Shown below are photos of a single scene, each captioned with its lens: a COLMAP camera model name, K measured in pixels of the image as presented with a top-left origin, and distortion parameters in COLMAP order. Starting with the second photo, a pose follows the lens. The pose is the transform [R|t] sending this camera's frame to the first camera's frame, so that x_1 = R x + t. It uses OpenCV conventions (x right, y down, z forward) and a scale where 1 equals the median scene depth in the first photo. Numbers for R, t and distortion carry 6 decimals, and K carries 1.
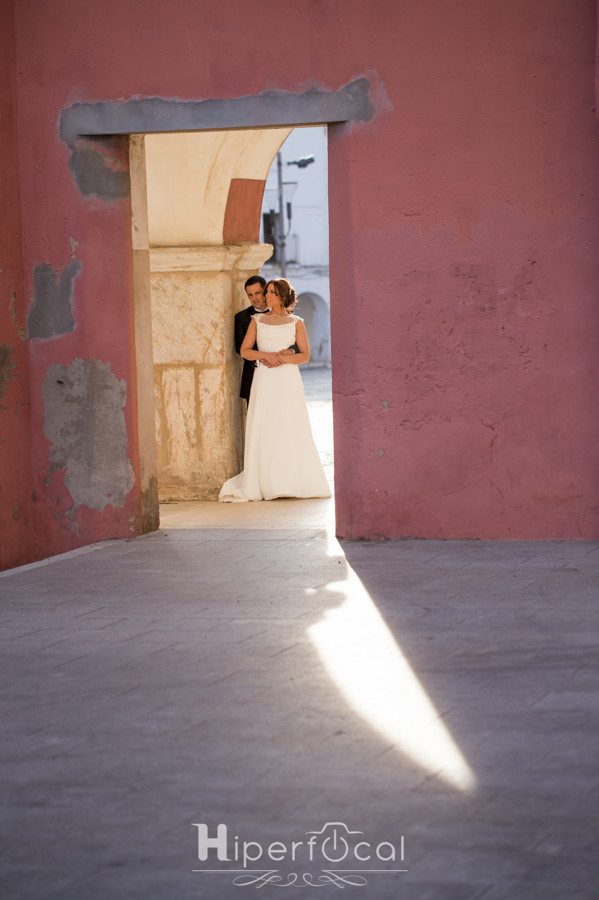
lens RADIAL K [[2732.1, 0, 299.9], [0, 2732.1, 615.6], [0, 0, 1]] dist [-0.093434, 2.123283]
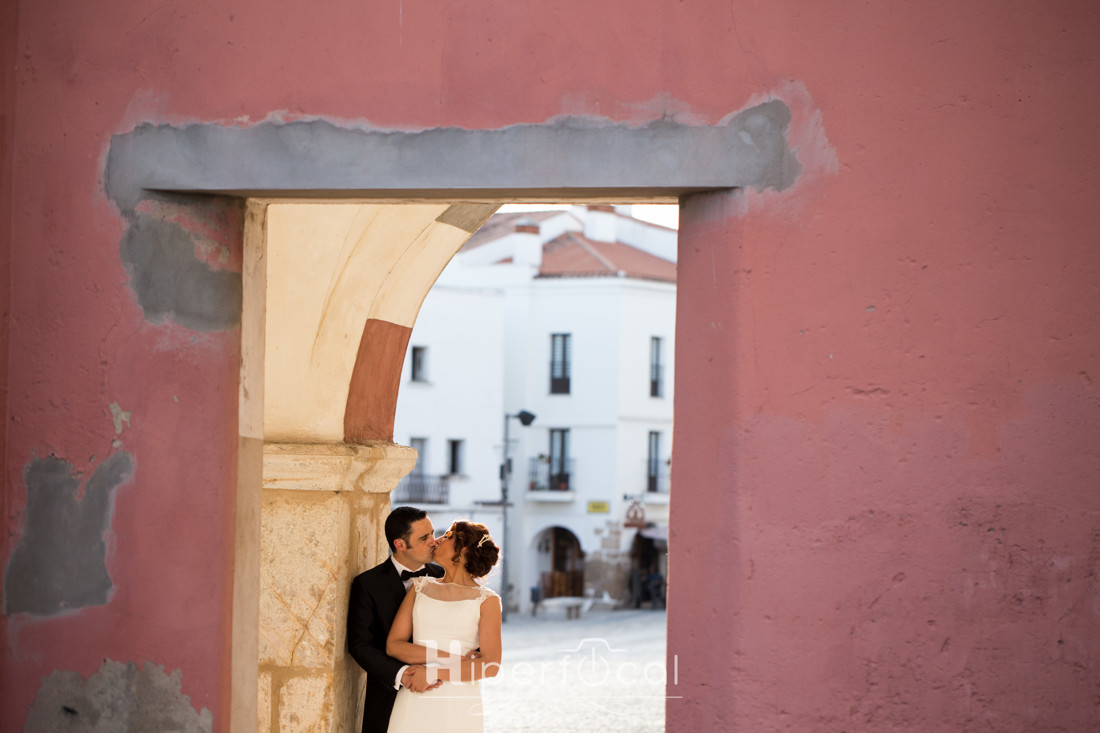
lens RADIAL K [[3339.2, 0, 552.4], [0, 3339.2, 448.5], [0, 0, 1]] dist [-0.093434, 2.123283]
pose [[0.990408, 0.051727, 0.128129, -0.082077], [-0.032692, 0.988679, -0.146440, -0.049381], [-0.134253, 0.140847, 0.980886, 0.428296]]
